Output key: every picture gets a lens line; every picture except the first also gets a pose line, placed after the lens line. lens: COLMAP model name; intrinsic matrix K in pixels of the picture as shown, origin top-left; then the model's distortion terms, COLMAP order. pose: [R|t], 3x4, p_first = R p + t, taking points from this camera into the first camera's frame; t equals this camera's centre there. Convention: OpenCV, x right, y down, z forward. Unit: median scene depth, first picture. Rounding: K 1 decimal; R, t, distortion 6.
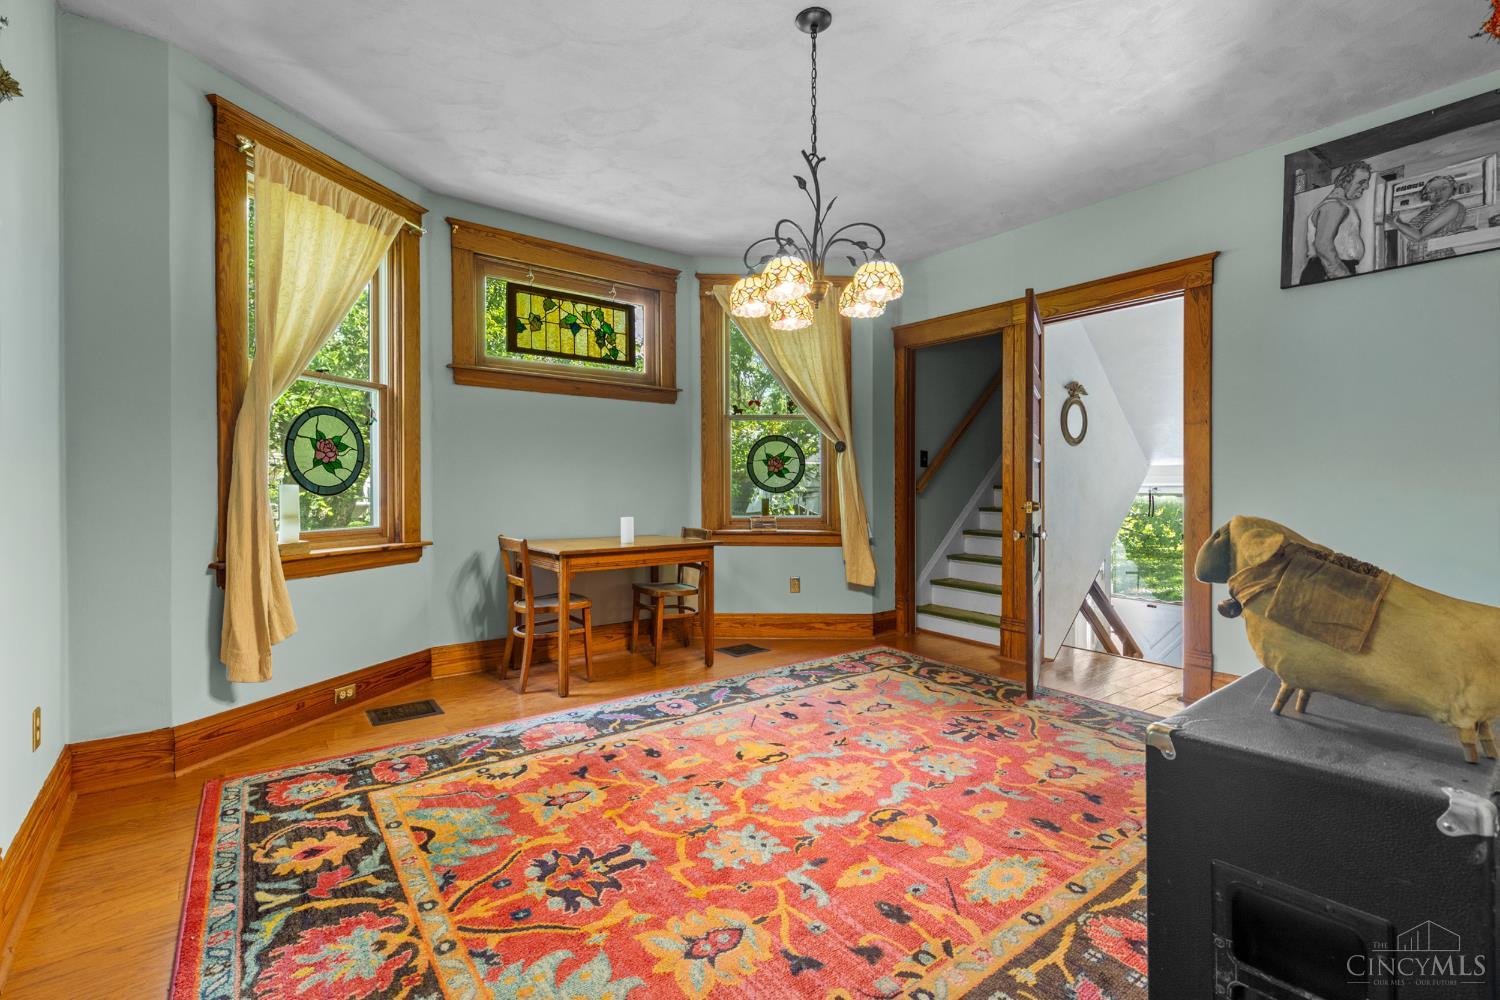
lens RADIAL K [[671.9, 0, 745.7], [0, 671.9, 495.1], [0, 0, 1]] dist [0.004558, -0.001544]
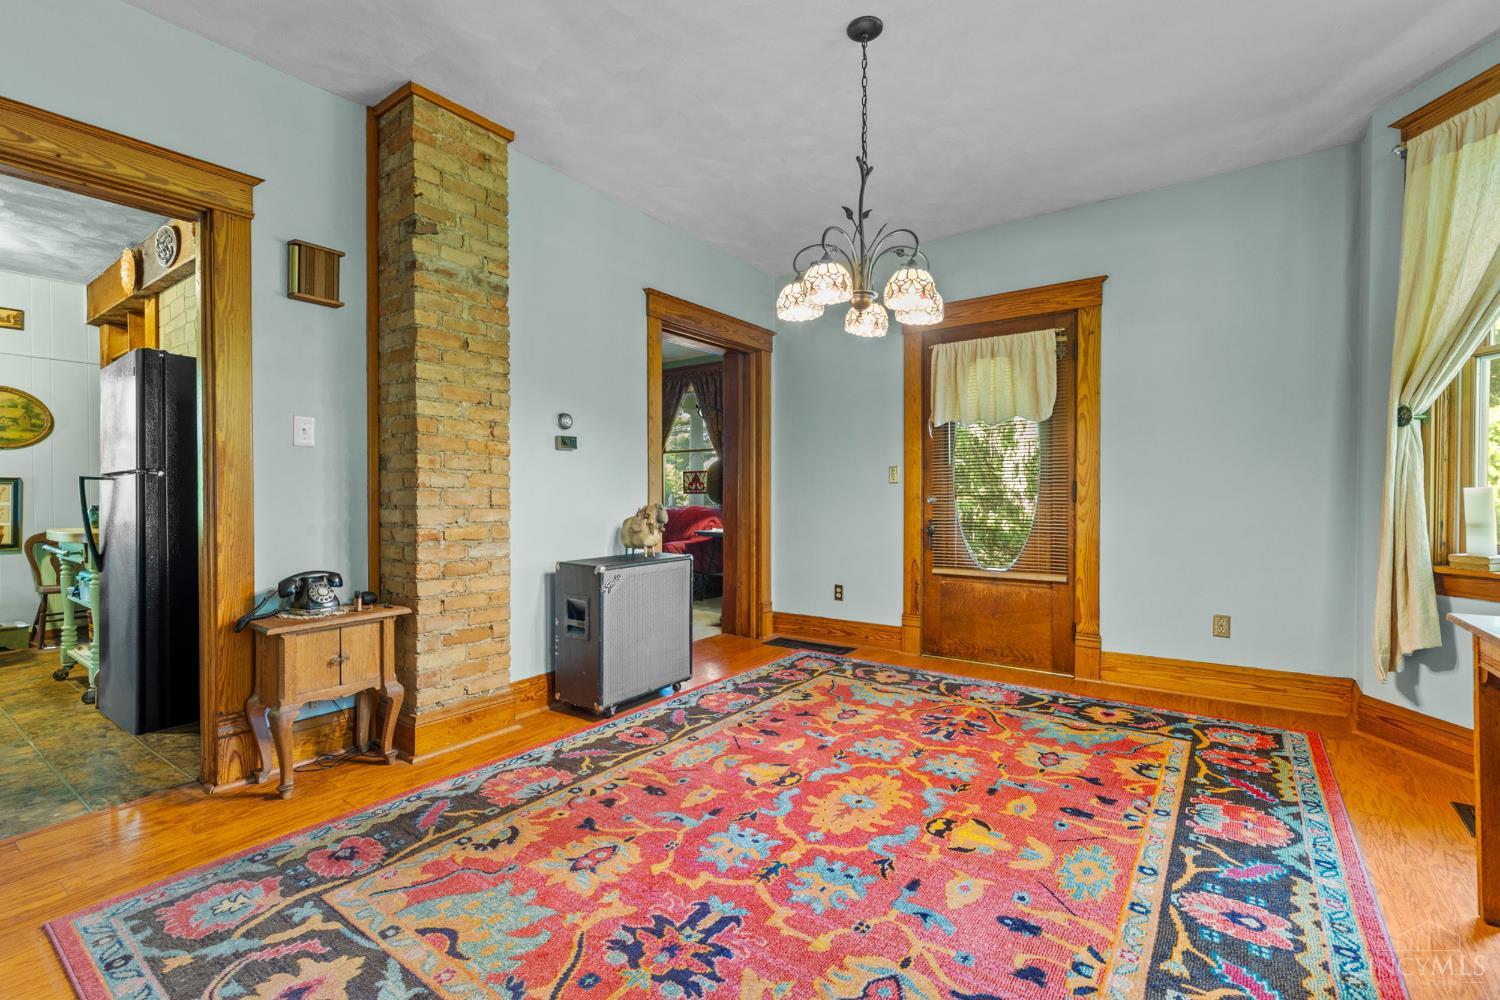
lens RADIAL K [[671.9, 0, 738.9], [0, 671.9, 498.7], [0, 0, 1]] dist [0.004558, -0.001544]
pose [[-0.961833, 0.003431, -0.273616, 0.452056], [-0.000927, 0.999875, 0.015795, -0.015473], [0.273636, 0.015446, -0.961709, 1.552607]]
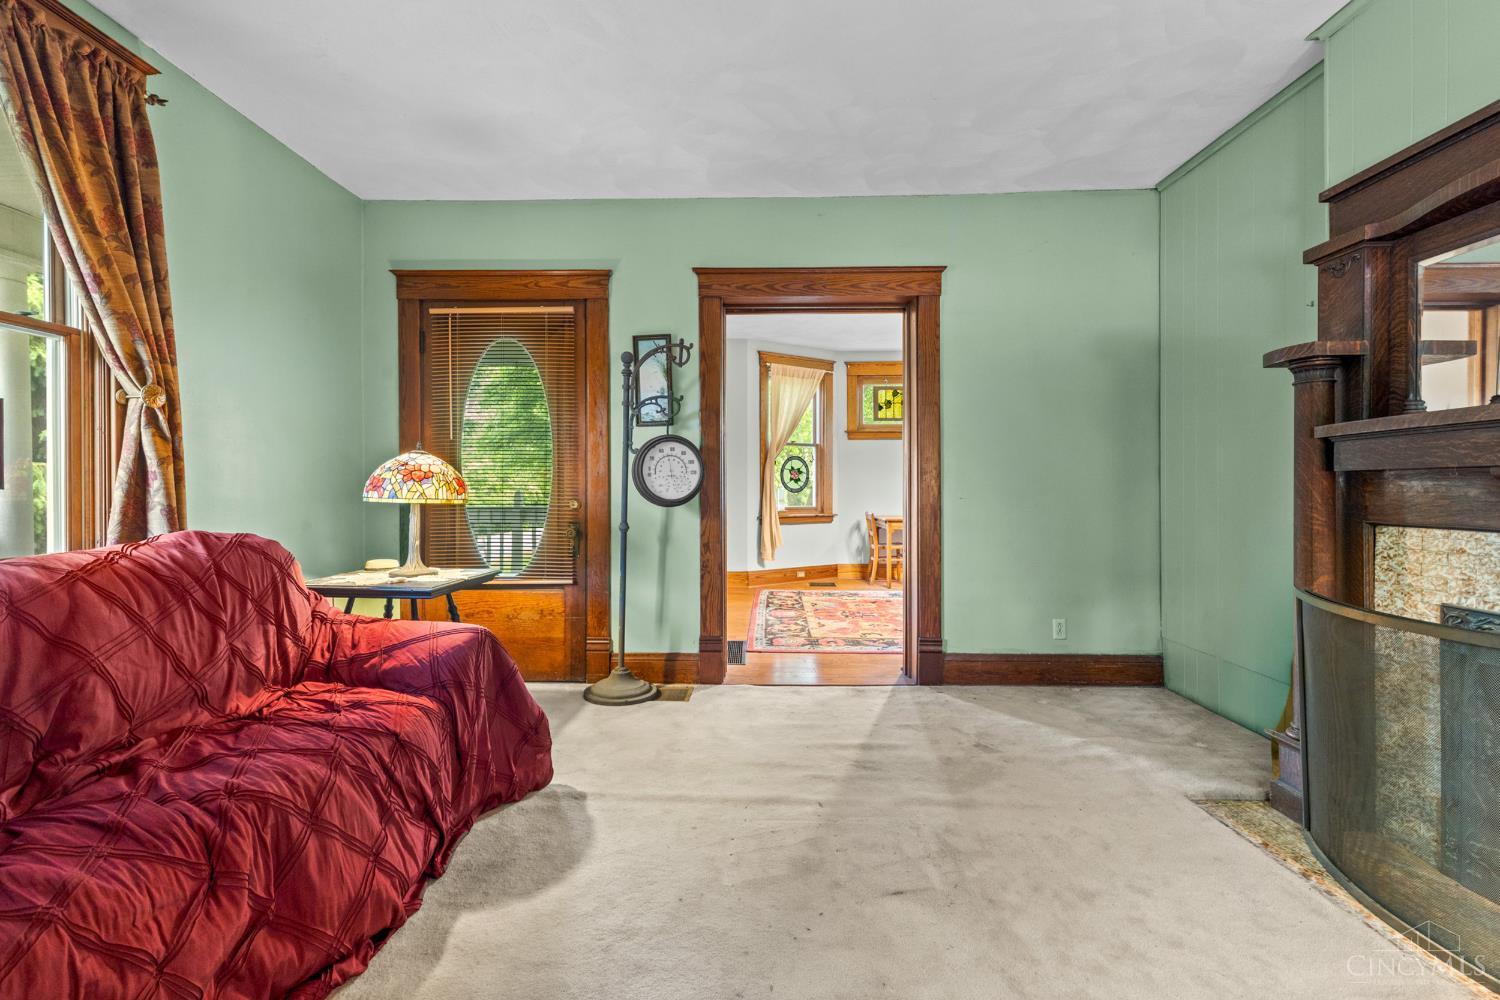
lens RADIAL K [[671.9, 0, 748.4], [0, 671.9, 494.3], [0, 0, 1]] dist [0.004558, -0.001544]
pose [[0.775164, 0.001371, -0.631759, 0.826732], [-0.002354, 0.999997, -0.000719, 0.009464], [0.631756, 0.002044, 0.775165, -1.047422]]
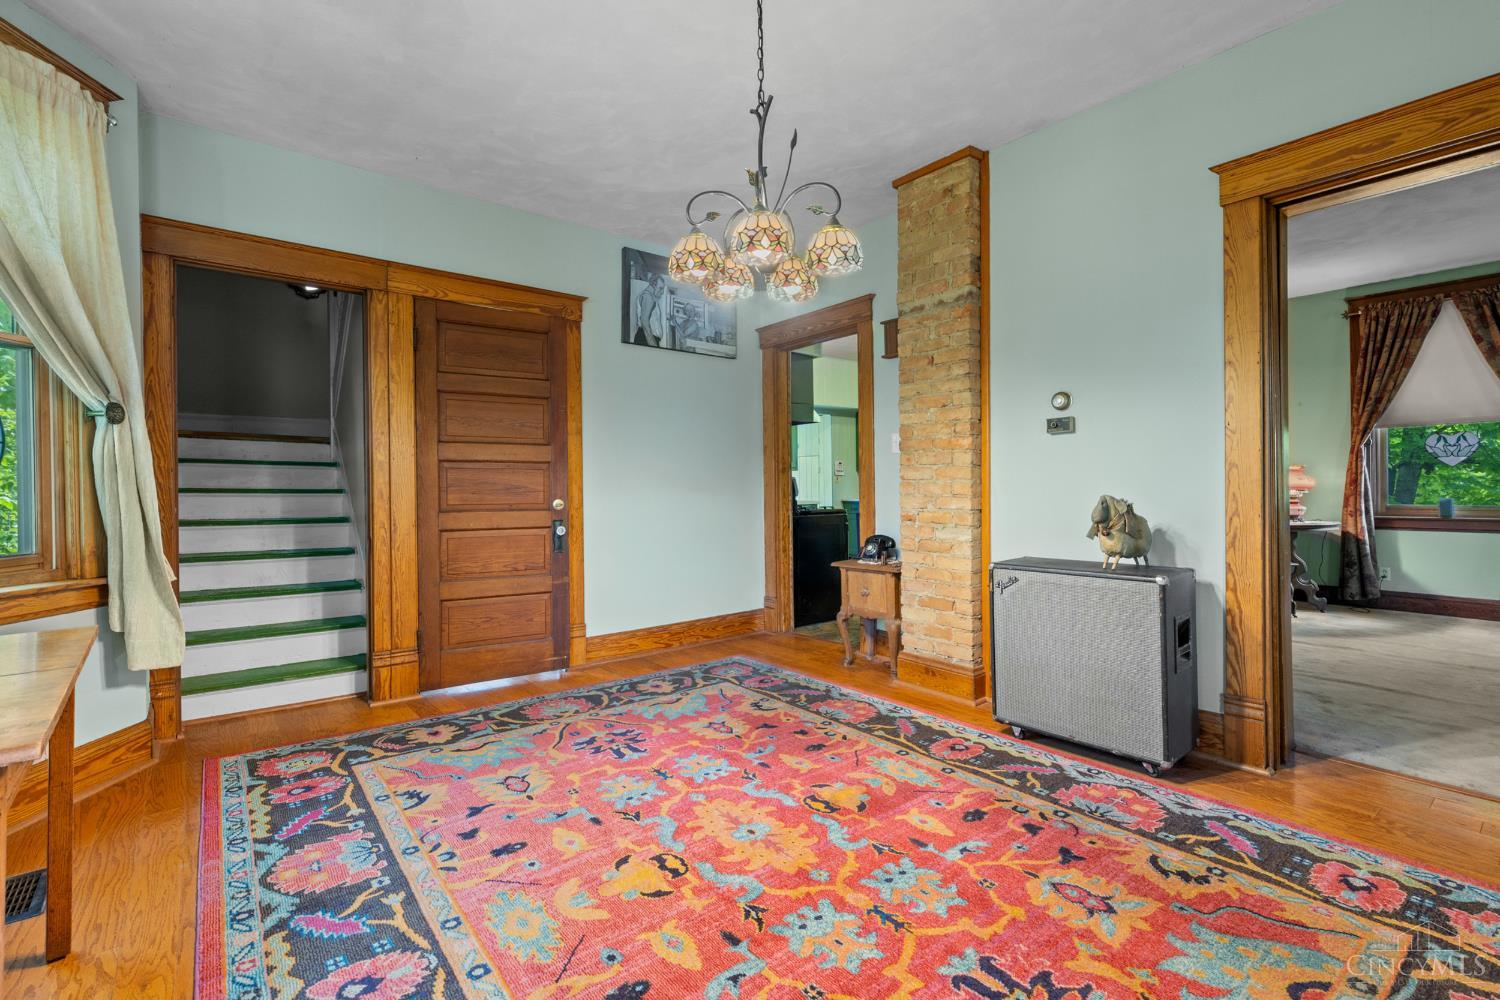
lens RADIAL K [[671.9, 0, 740.4], [0, 671.9, 484.8], [0, 0, 1]] dist [0.004558, -0.001544]
pose [[-0.011176, -0.000151, 0.999938, -0.618029], [0.019885, 0.999802, 0.000374, -0.013435], [-0.999740, 0.019888, -0.011170, 0.841097]]
